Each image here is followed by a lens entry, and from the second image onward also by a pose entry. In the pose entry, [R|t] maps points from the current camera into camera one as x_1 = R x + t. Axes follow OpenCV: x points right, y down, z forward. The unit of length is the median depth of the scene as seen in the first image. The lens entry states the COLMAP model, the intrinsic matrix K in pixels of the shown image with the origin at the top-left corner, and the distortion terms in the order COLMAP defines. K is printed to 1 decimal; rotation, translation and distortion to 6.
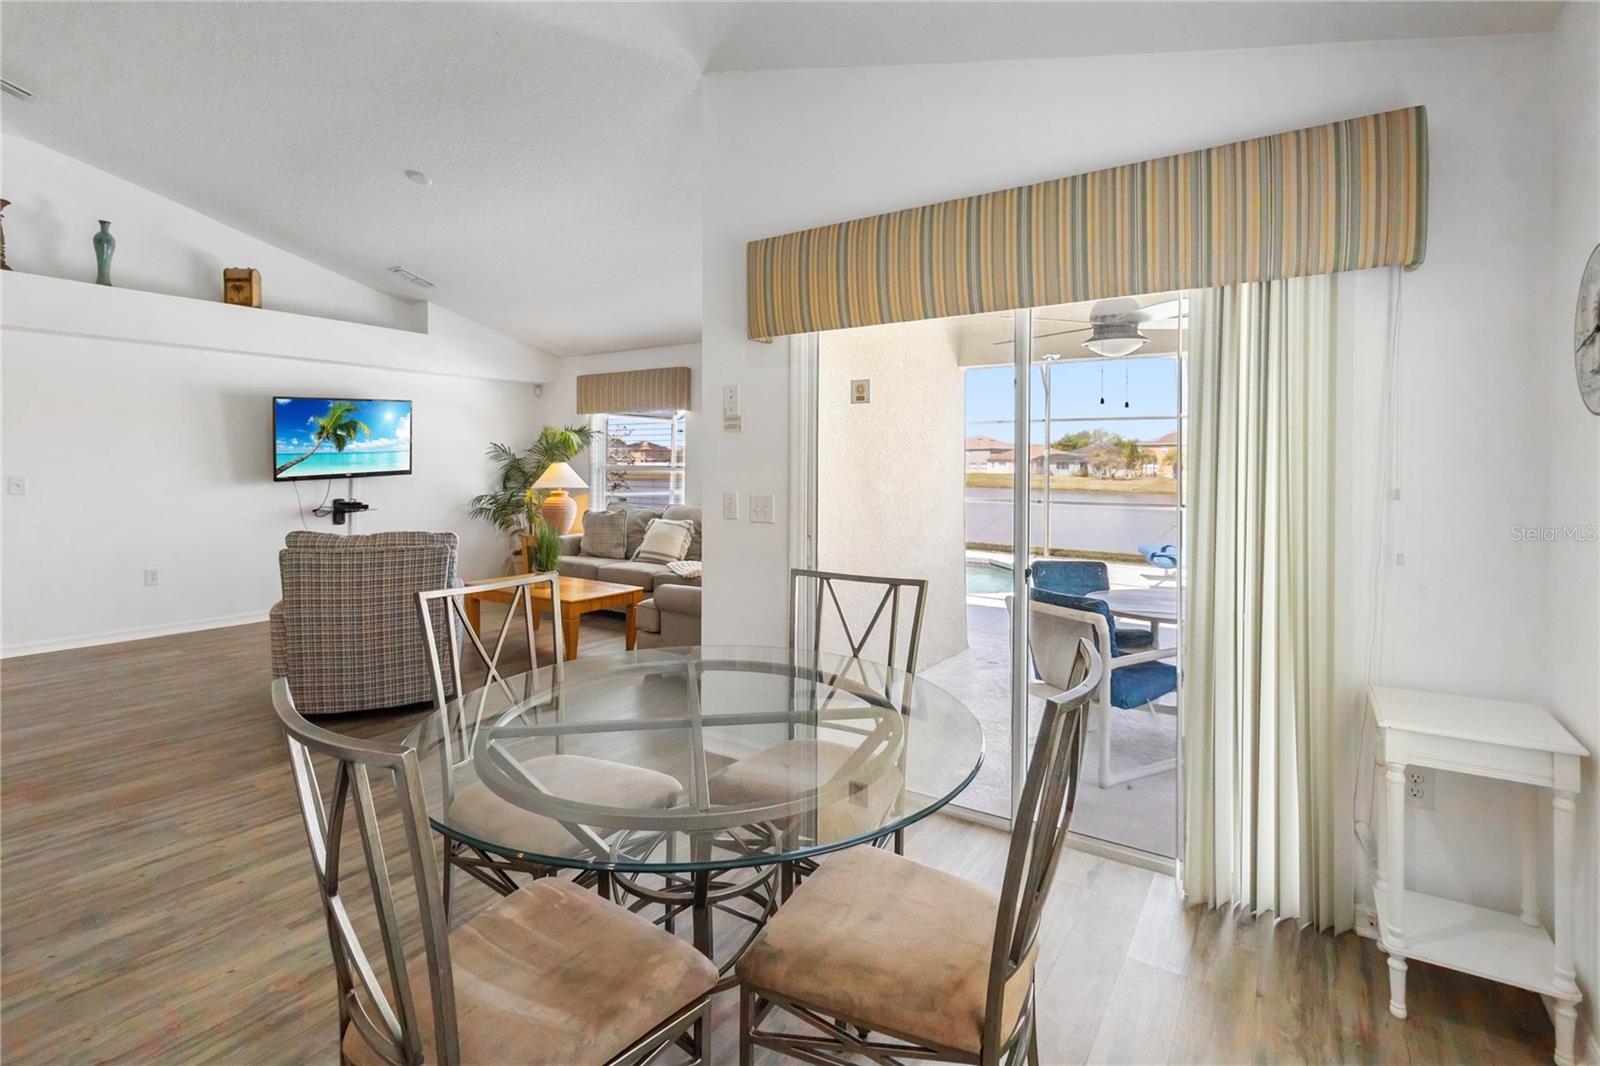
lens RADIAL K [[752.6, 0, 784.0], [0, 752.6, 459.6], [0, 0, 1]] dist [0.006992, -0.000767]
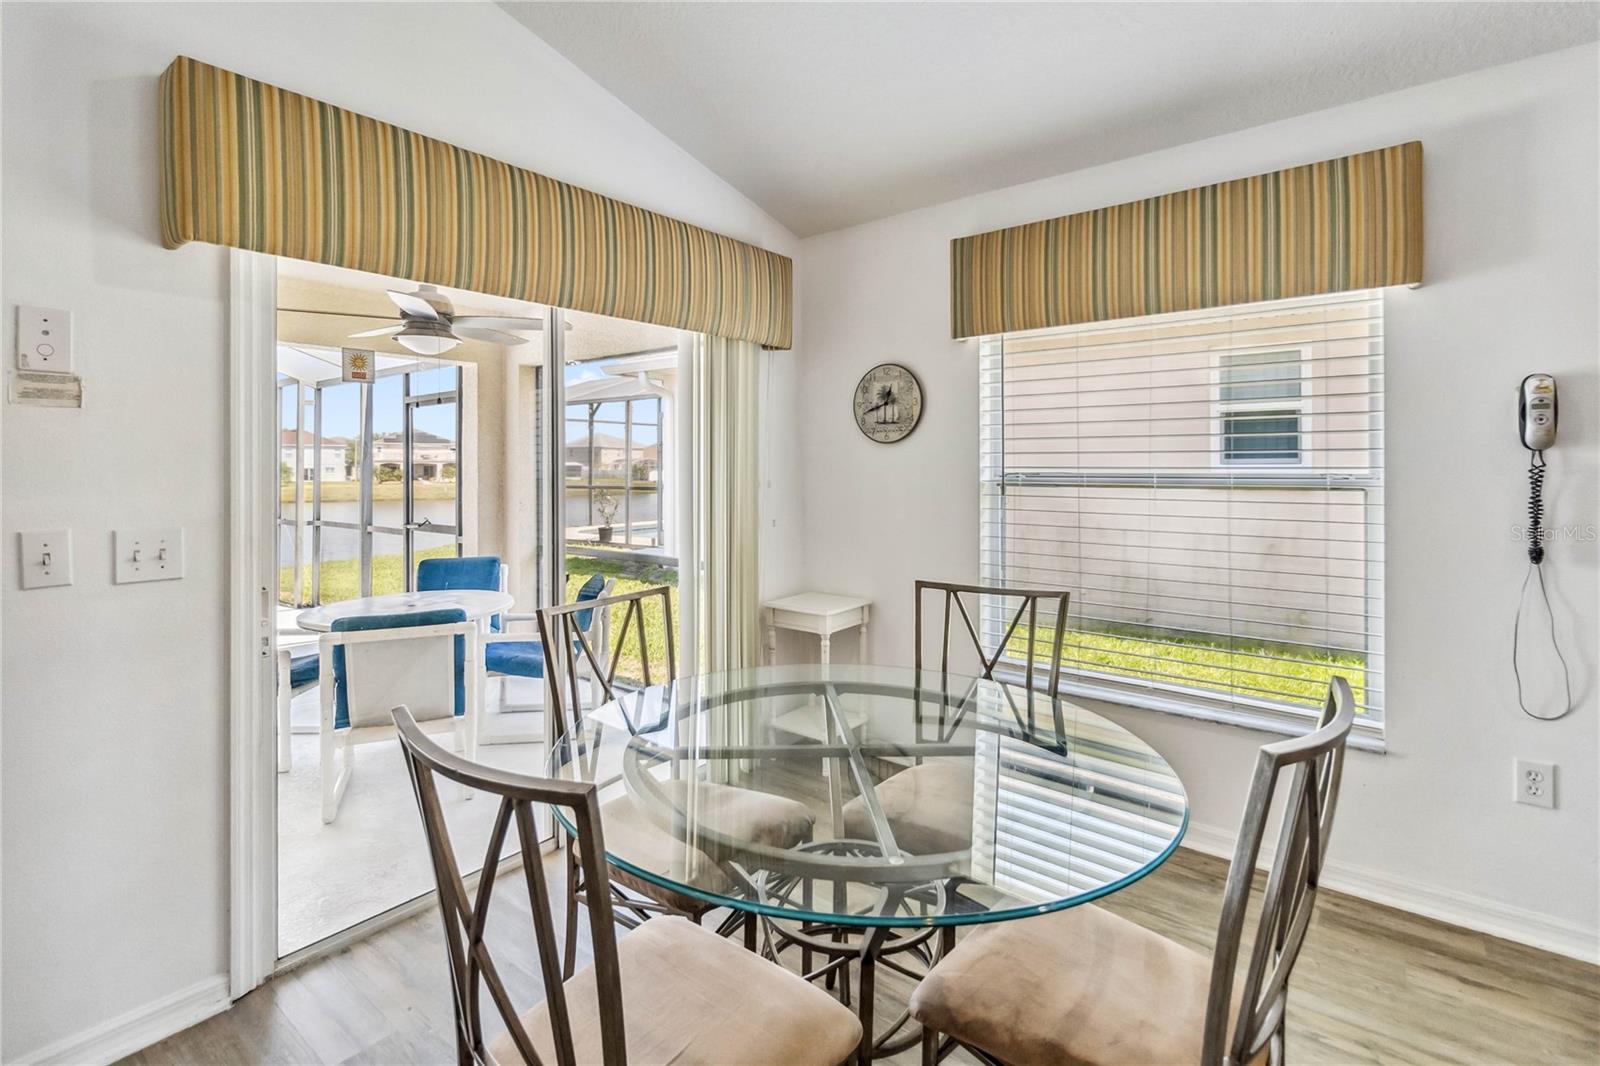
lens RADIAL K [[752.6, 0, 794.6], [0, 752.6, 471.2], [0, 0, 1]] dist [0.006992, -0.000767]
pose [[0.098154, -0.010277, 0.995118, -0.252961], [-0.000204, 0.999946, 0.010347, 0.000186], [-0.995171, -0.001218, 0.098147, 0.245047]]
